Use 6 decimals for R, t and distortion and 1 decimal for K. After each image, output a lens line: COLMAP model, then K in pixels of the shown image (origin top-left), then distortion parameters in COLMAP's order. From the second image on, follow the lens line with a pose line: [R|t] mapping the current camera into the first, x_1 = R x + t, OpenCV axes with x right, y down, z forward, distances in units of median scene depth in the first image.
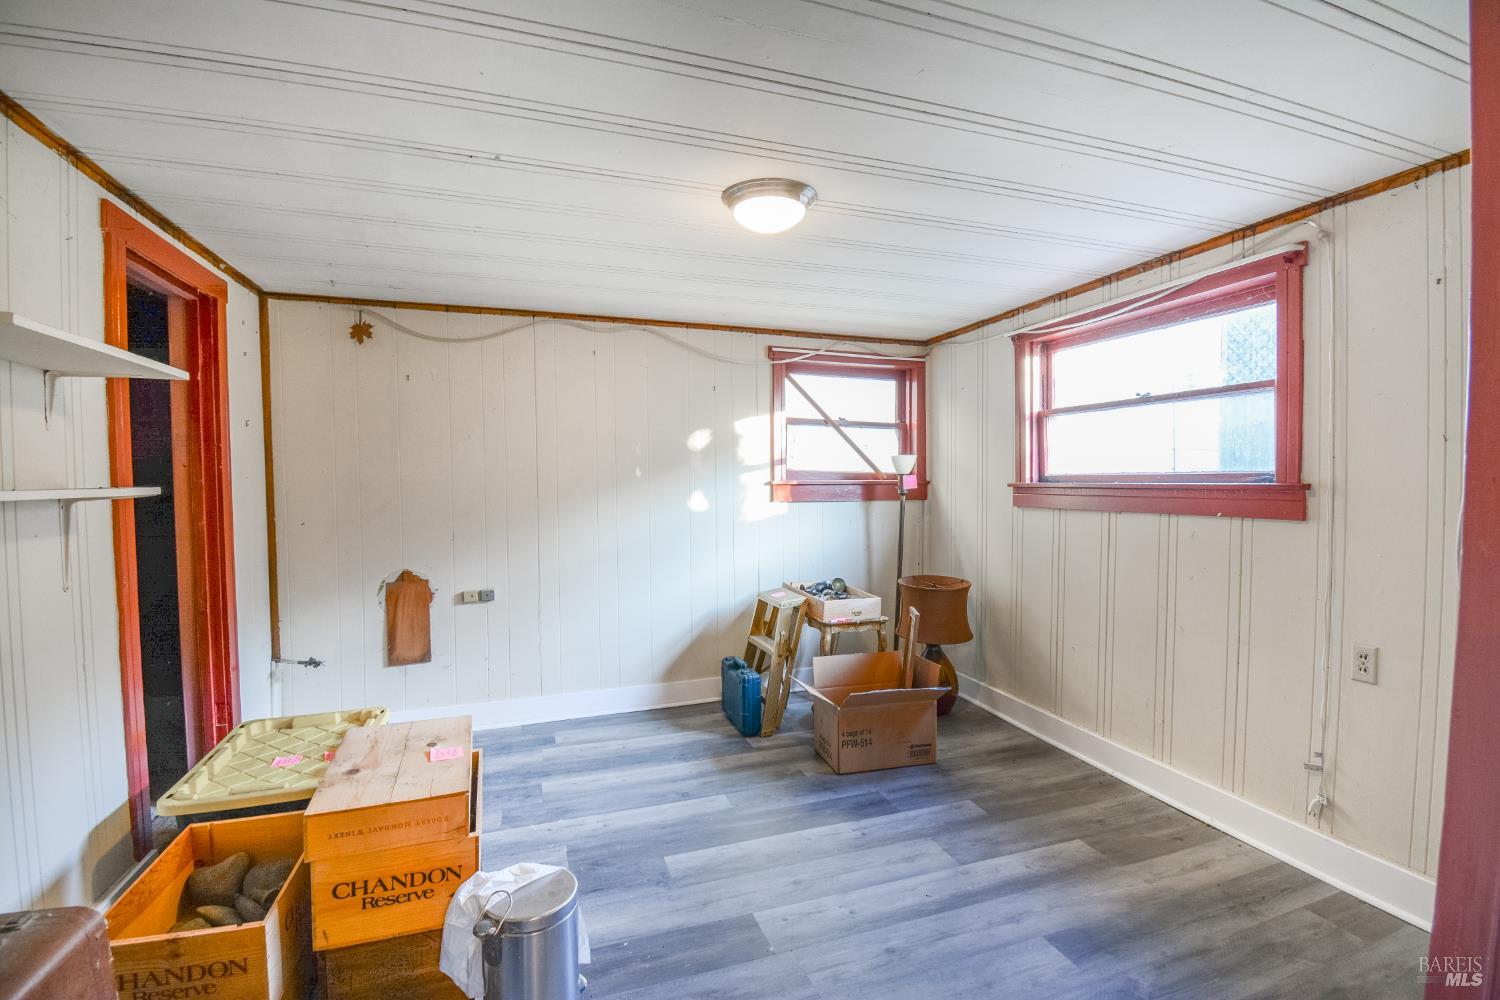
lens RADIAL K [[663.3, 0, 750.5], [0, 663.3, 500.0], [0, 0, 1]] dist [0.016408, -0.024555]
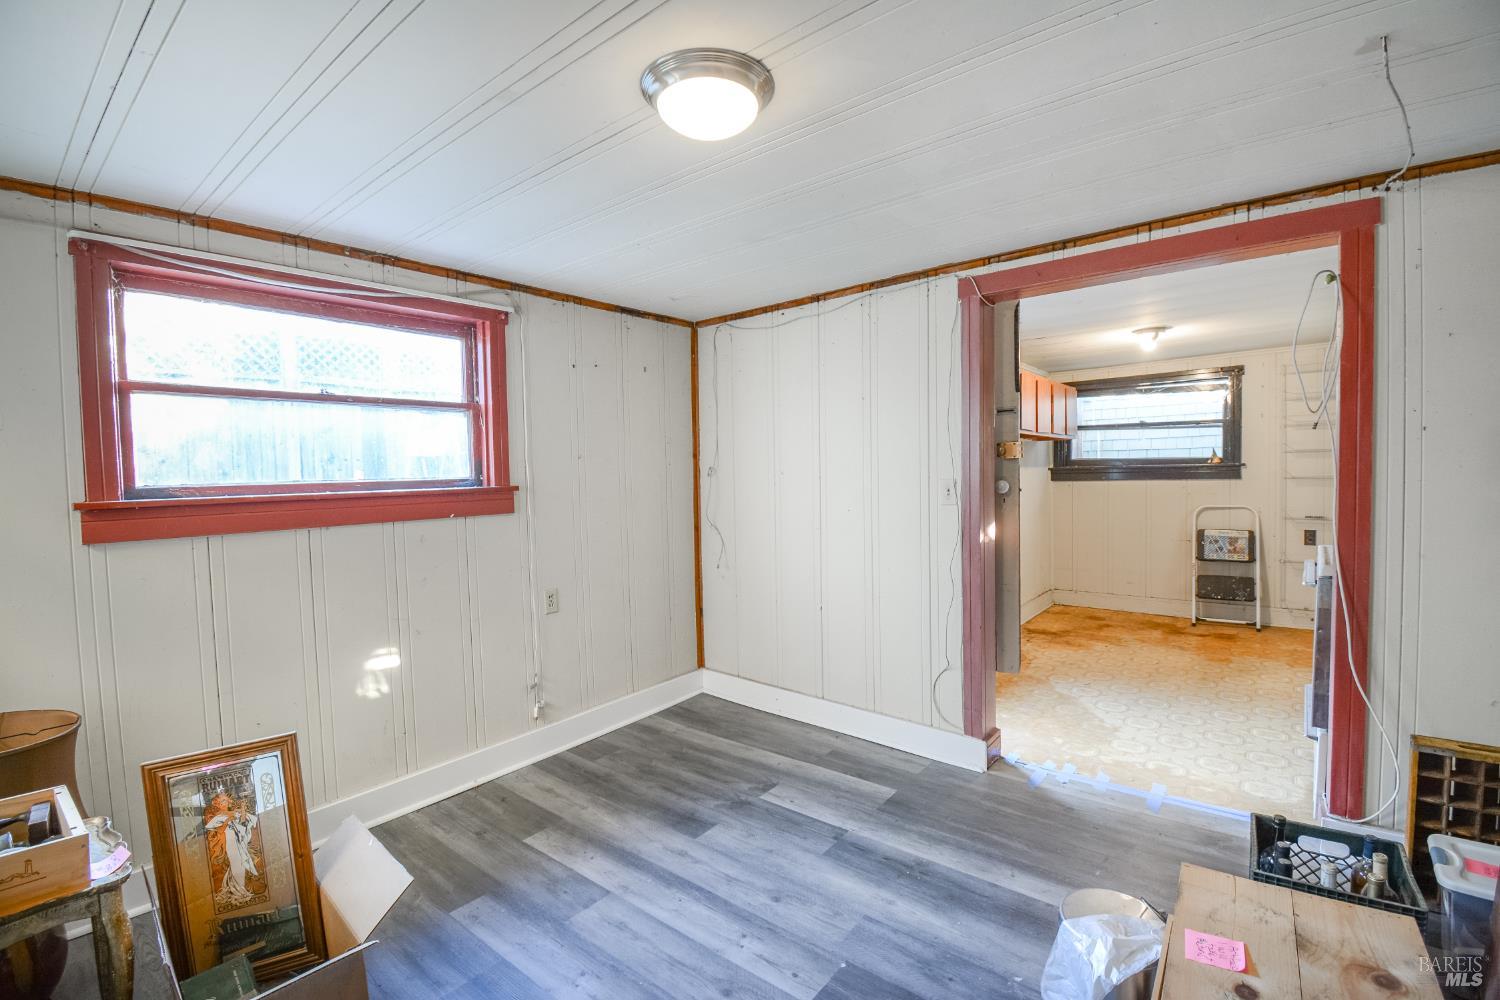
lens RADIAL K [[663.3, 0, 750.5], [0, 663.3, 500.0], [0, 0, 1]] dist [0.016408, -0.024555]
pose [[-0.530036, -0.021342, 0.847706, -0.388286], [0.051966, 0.996987, 0.057592, -0.032846], [-0.846381, 0.074578, -0.527330, 0.871628]]
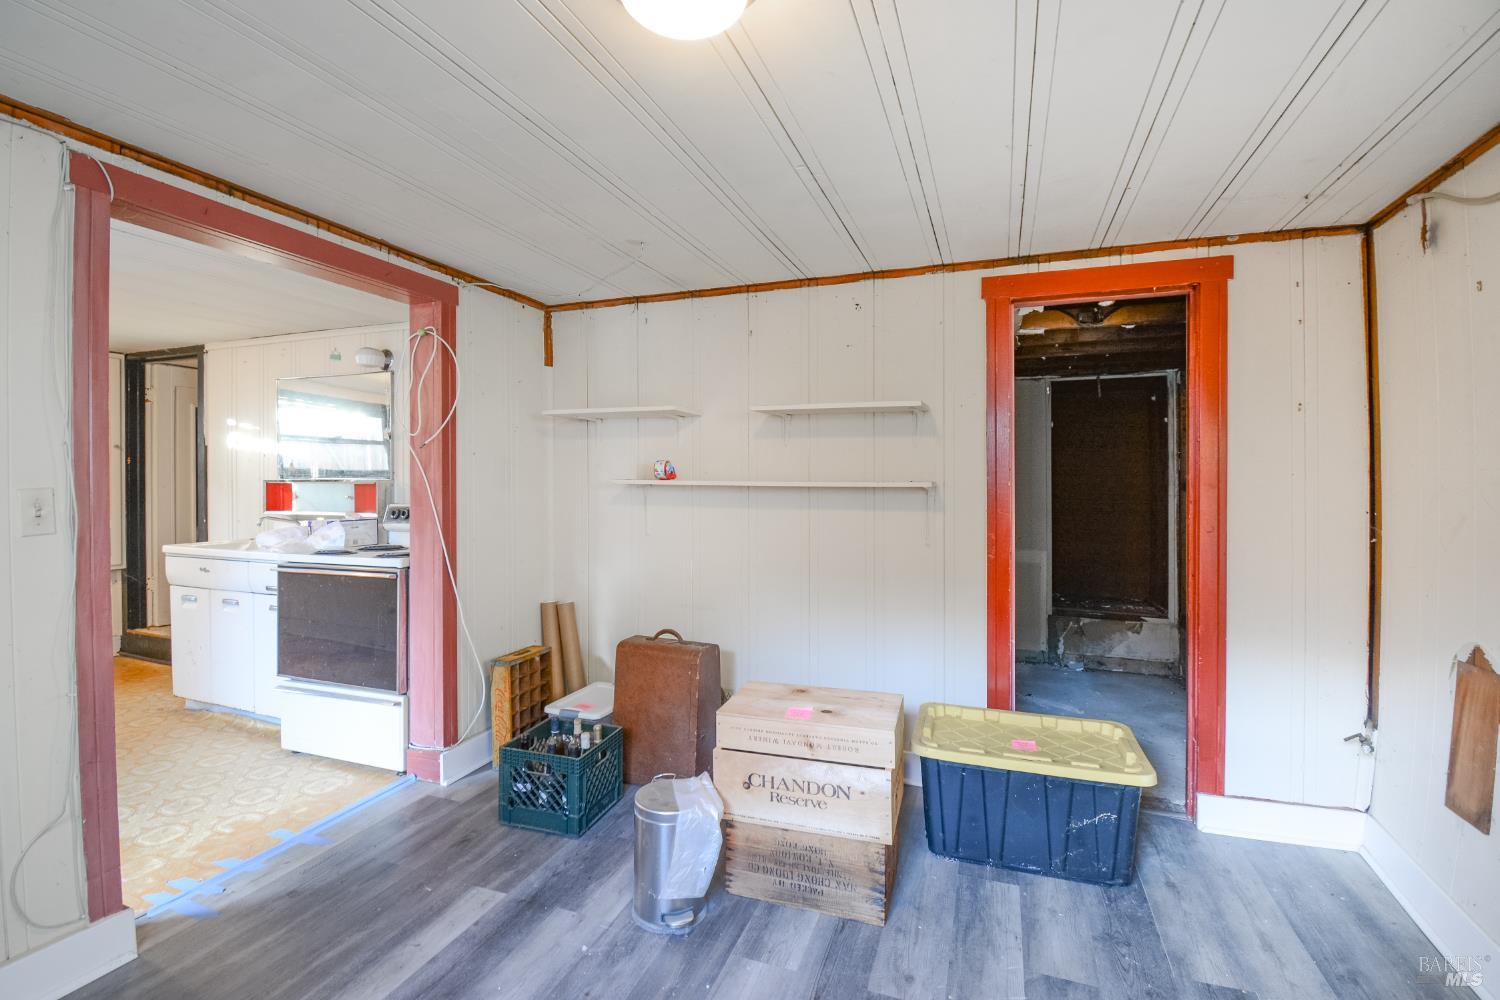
lens RADIAL K [[696.7, 0, 741.3], [0, 696.7, 486.4], [0, 0, 1]] dist [-0.019866, 0.000125]
pose [[-0.638941, 0.006419, -0.769229, 0.280747], [-0.027450, 0.999138, 0.031138, -0.027366], [0.768766, 0.041011, -0.638214, 0.901862]]
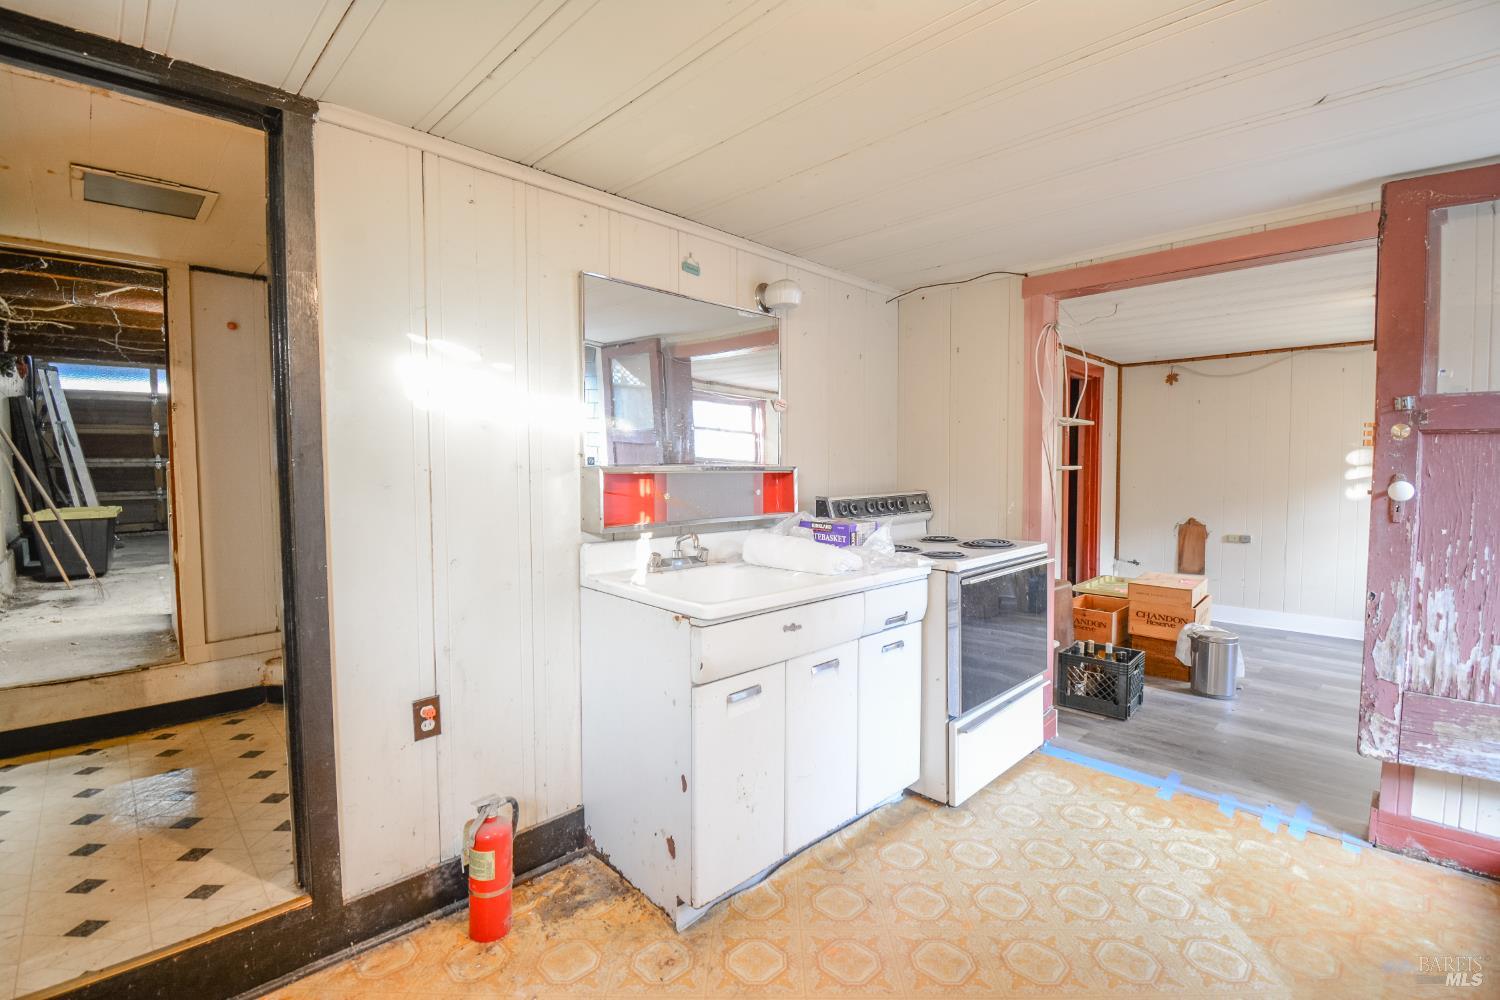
lens RADIAL K [[664.1, 0, 753.9], [0, 664.1, 498.4], [0, 0, 1]] dist [0.018381, -0.025345]
pose [[0.441502, 0.049018, -0.895920, 0.498553], [-0.030122, 0.998754, 0.039800, 0.023775], [0.896755, 0.009415, 0.442428, -0.733918]]
